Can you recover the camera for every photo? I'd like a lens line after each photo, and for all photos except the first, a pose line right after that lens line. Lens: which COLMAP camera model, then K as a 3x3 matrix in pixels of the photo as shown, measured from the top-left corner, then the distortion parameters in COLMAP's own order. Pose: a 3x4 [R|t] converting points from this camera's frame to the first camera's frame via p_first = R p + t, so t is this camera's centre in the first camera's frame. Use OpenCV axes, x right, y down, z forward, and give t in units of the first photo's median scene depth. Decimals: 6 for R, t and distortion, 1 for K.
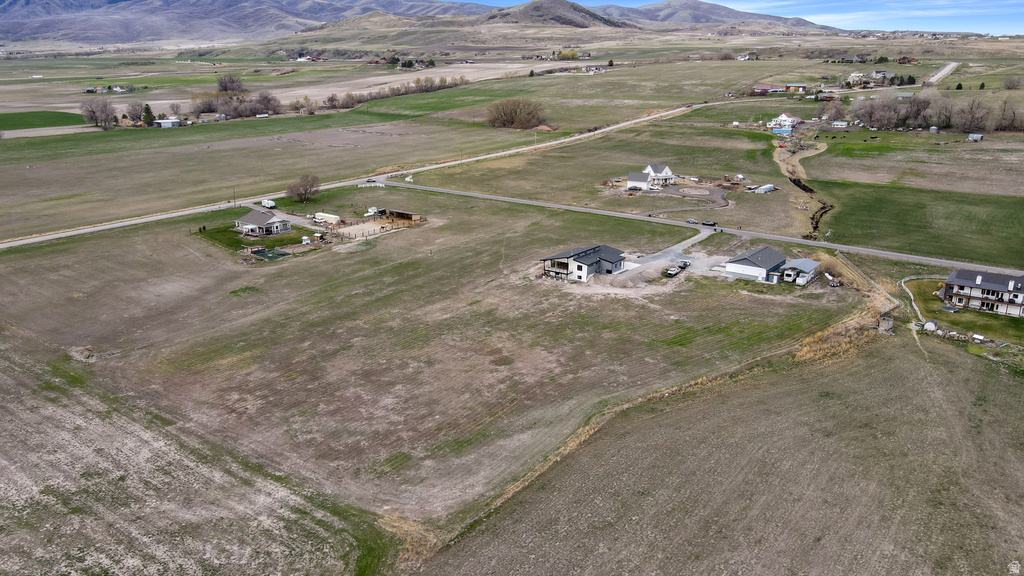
lens RADIAL K [[756.0, 0, 507.6], [0, 756.0, 289.6], [0, 0, 1]] dist [0.002576, 0.036100]
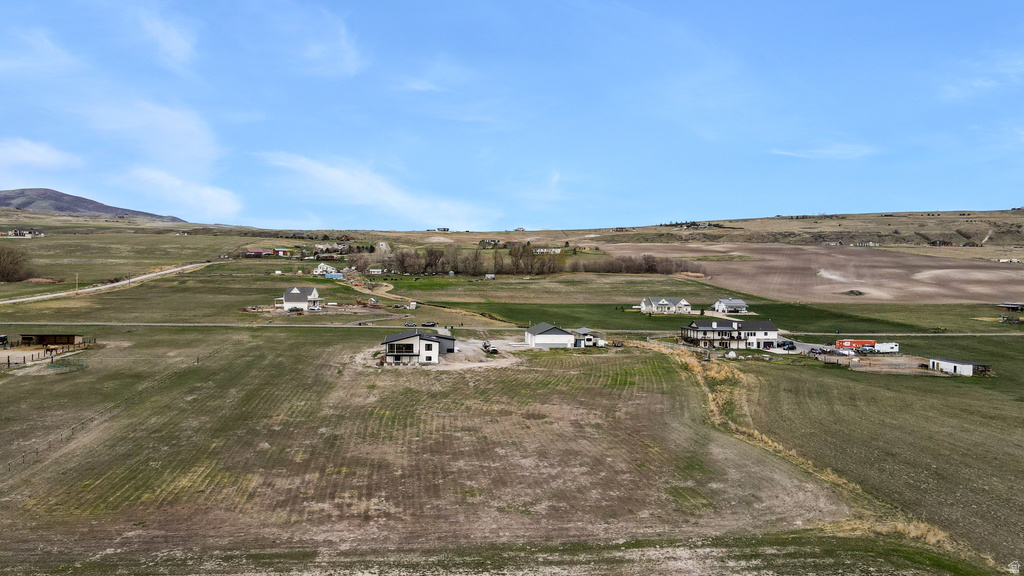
lens RADIAL K [[756.0, 0, 507.6], [0, 756.0, 289.6], [0, 0, 1]] dist [0.002576, 0.036100]
pose [[0.705609, -0.009719, 0.708535, -0.458829], [0.190077, 0.965857, -0.176042, 0.077991], [-0.682633, 0.258893, 0.683365, 0.336337]]
